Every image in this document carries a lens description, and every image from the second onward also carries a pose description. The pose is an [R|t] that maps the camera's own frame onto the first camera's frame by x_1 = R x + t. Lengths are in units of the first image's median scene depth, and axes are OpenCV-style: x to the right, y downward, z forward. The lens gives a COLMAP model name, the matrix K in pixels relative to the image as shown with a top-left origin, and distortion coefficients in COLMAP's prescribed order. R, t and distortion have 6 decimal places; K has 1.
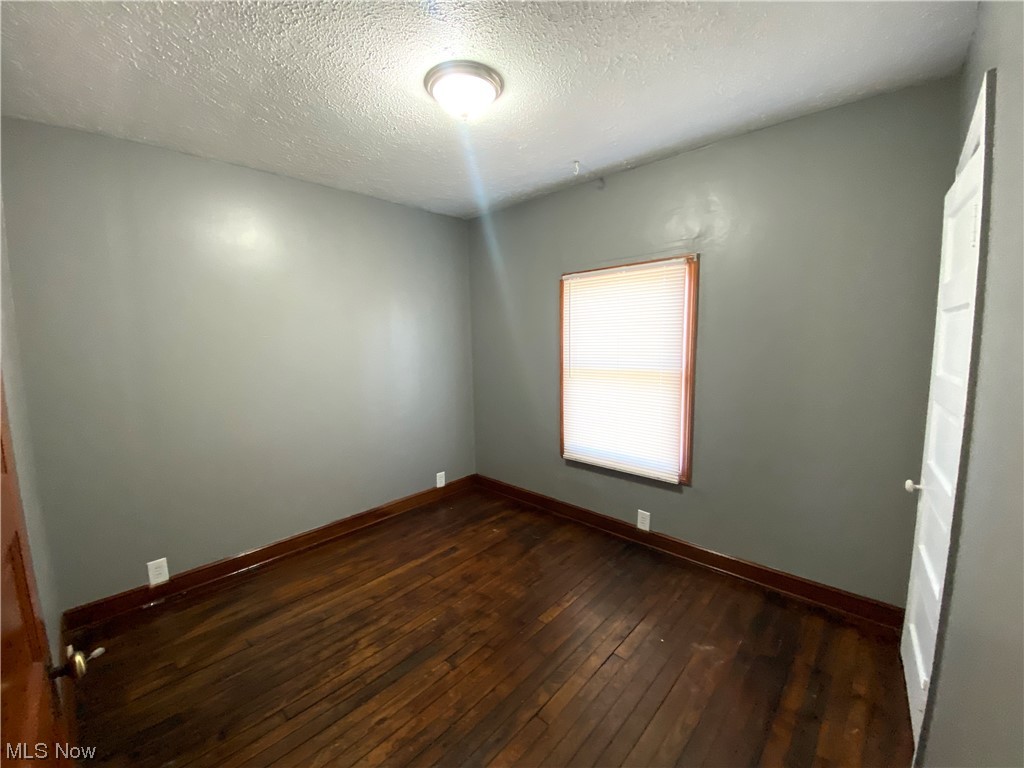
lens RADIAL K [[416.8, 0, 512.0], [0, 416.8, 384.0], [0, 0, 1]] dist [-0.000855, -0.000307]
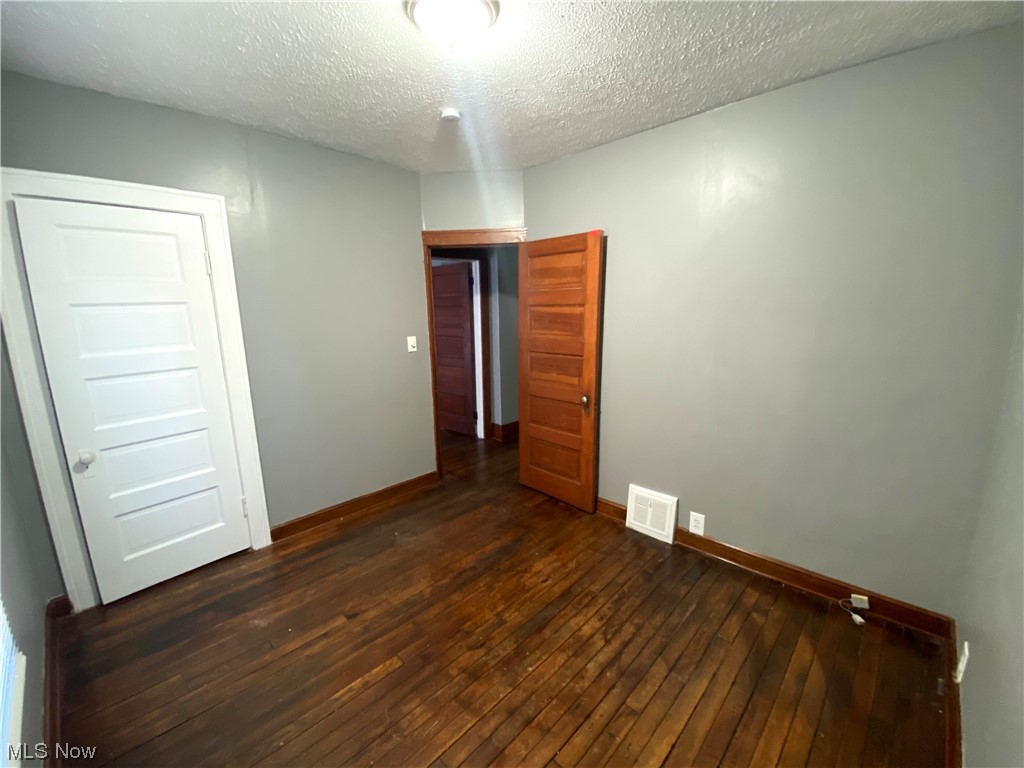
lens RADIAL K [[416.8, 0, 512.0], [0, 416.8, 384.0], [0, 0, 1]] dist [-0.000855, -0.000307]
pose [[-0.999337, 0.032832, 0.015711, -0.200349], [0.036051, 0.952264, 0.303140, -0.220942], [-0.005008, 0.303506, -0.952816, 1.760968]]
